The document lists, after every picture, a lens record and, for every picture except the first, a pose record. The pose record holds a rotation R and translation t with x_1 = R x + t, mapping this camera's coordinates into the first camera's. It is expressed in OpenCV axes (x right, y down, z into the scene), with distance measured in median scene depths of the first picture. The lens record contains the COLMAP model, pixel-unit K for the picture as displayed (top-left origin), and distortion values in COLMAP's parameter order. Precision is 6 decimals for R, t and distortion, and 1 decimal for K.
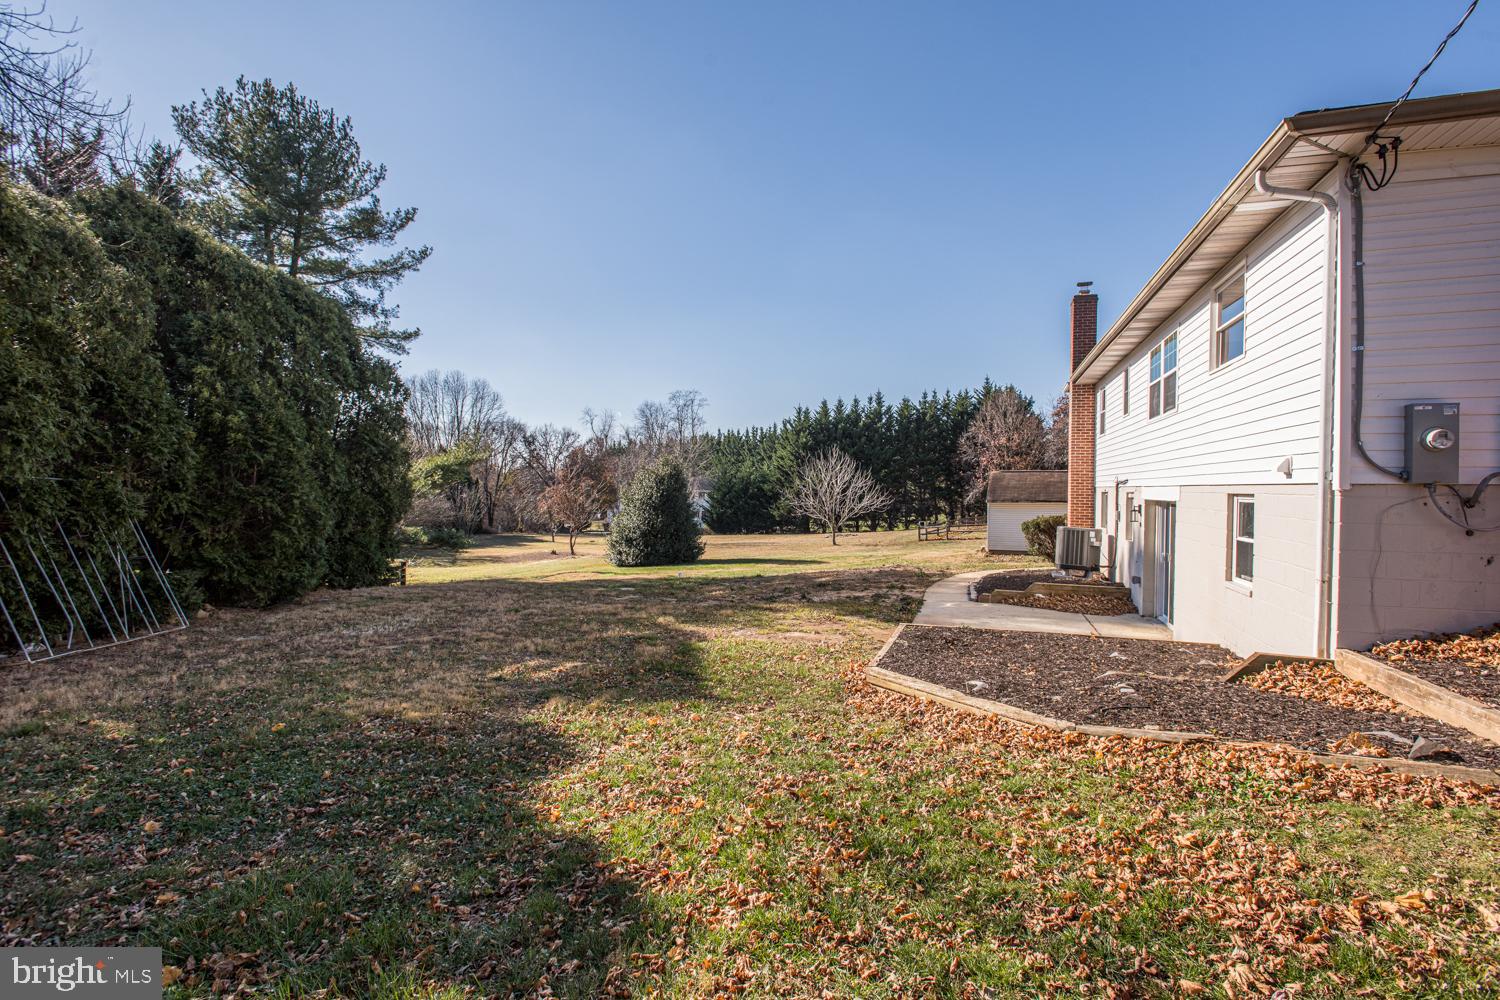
lens RADIAL K [[716.8, 0, 754.3], [0, 716.8, 493.8], [0, 0, 1]] dist [-0.010700, 0.000699]
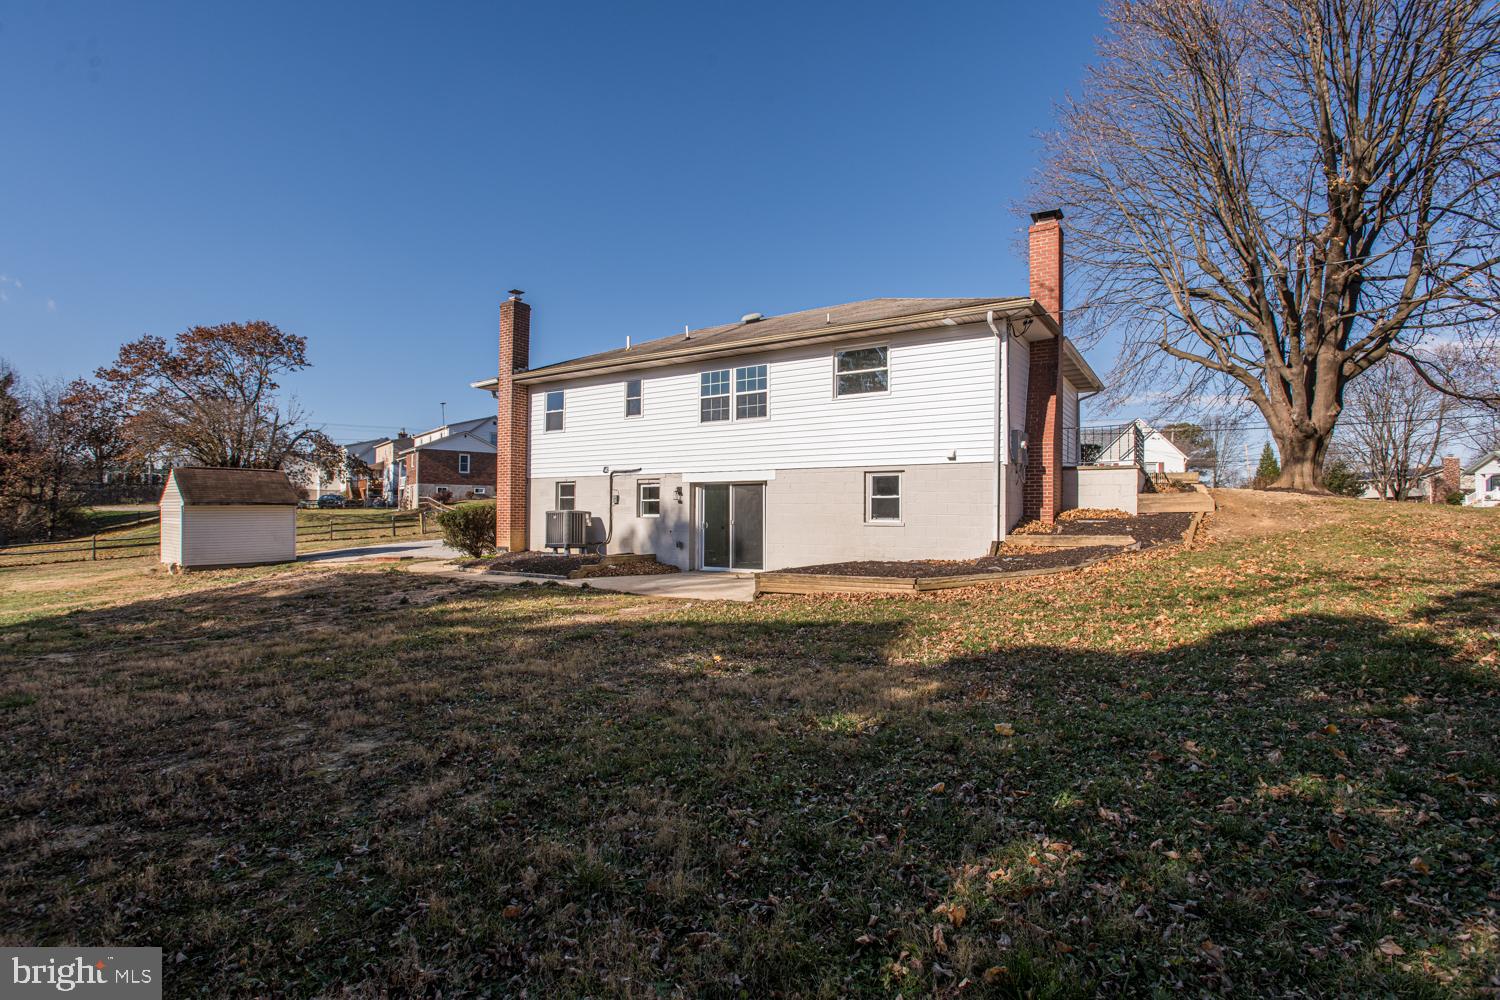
lens RADIAL K [[716.8, 0, 754.3], [0, 716.8, 493.8], [0, 0, 1]] dist [-0.010700, 0.000699]
pose [[0.282715, 0.000639, 0.959204, -0.697651], [0.016242, 0.999853, -0.005453, 0.038386], [-0.959066, 0.017121, 0.282663, 0.504165]]
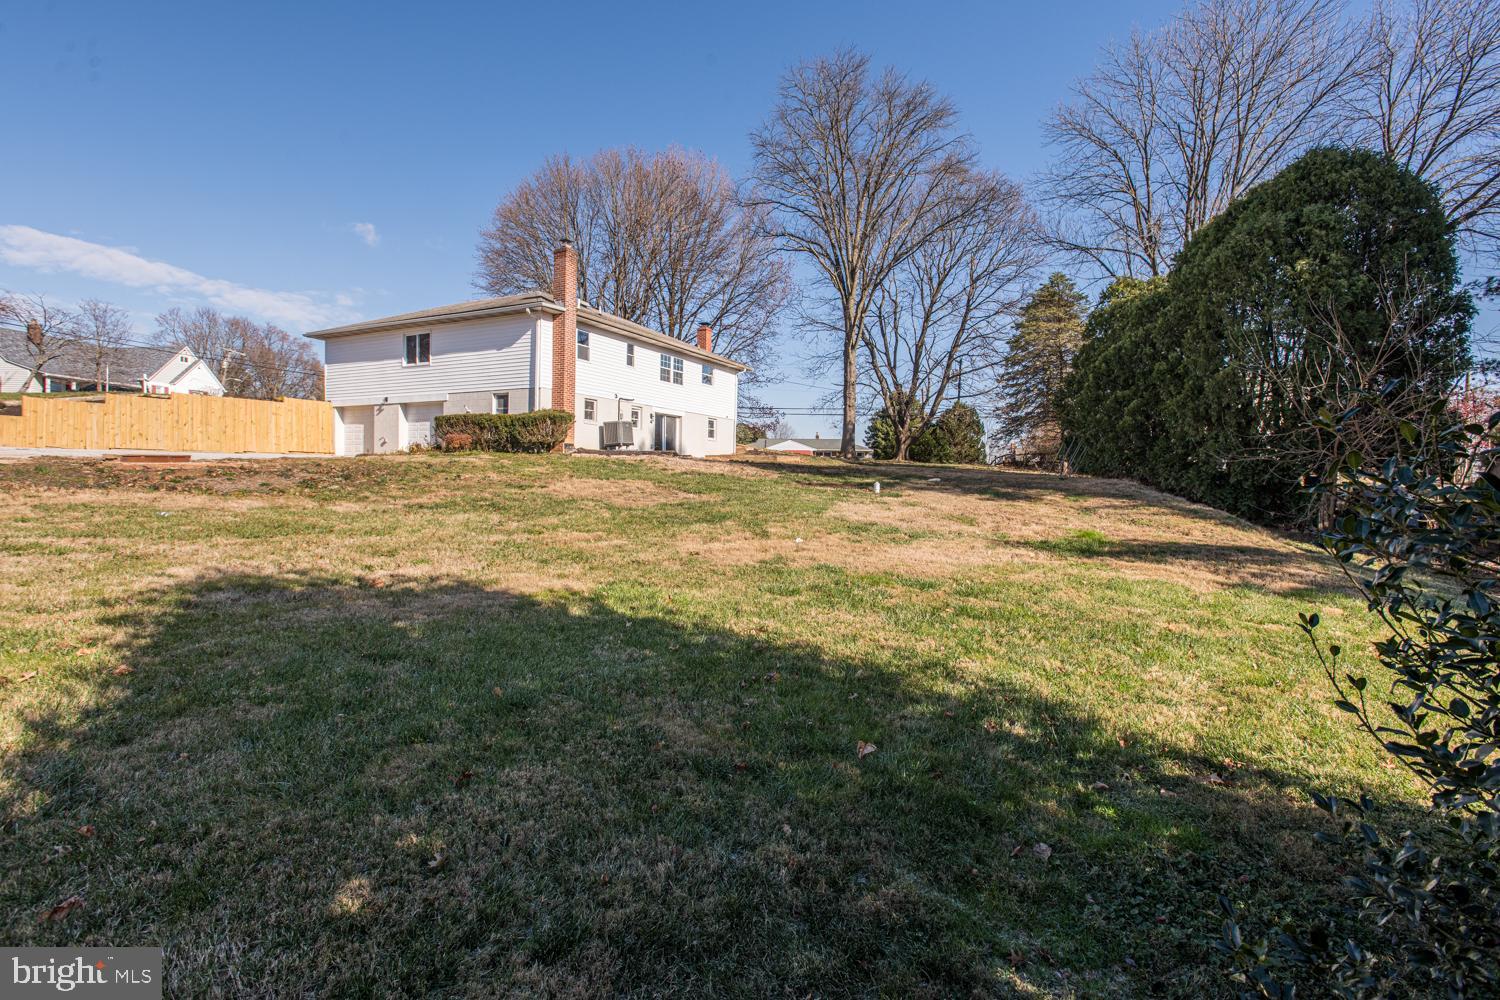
lens RADIAL K [[716.8, 0, 754.3], [0, 716.8, 493.8], [0, 0, 1]] dist [-0.010700, 0.000699]
pose [[-0.980275, -0.047204, 0.191918, -0.269014], [-0.040764, 0.998470, 0.037368, 0.178666], [-0.193389, 0.028807, -0.980699, 3.278085]]
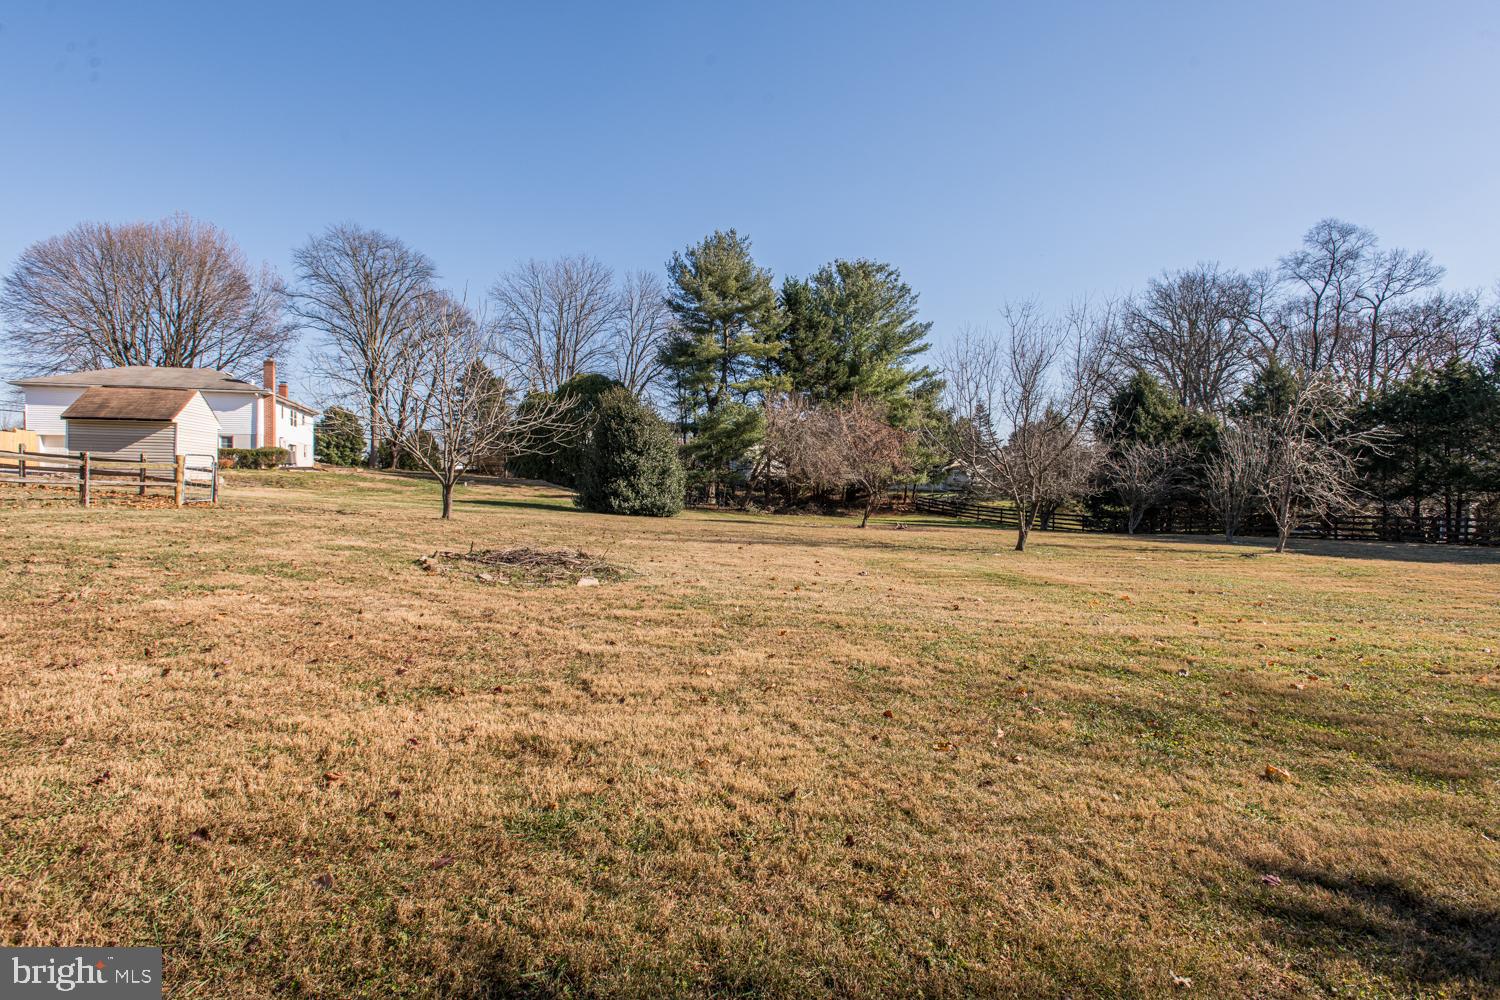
lens RADIAL K [[716.8, 0, 754.3], [0, 716.8, 493.8], [0, 0, 1]] dist [-0.010700, 0.000699]
pose [[-0.808610, -0.019821, -0.588011, 0.771670], [-0.029697, 0.999533, 0.007147, 0.190021], [0.587595, 0.023241, -0.808822, 5.912954]]
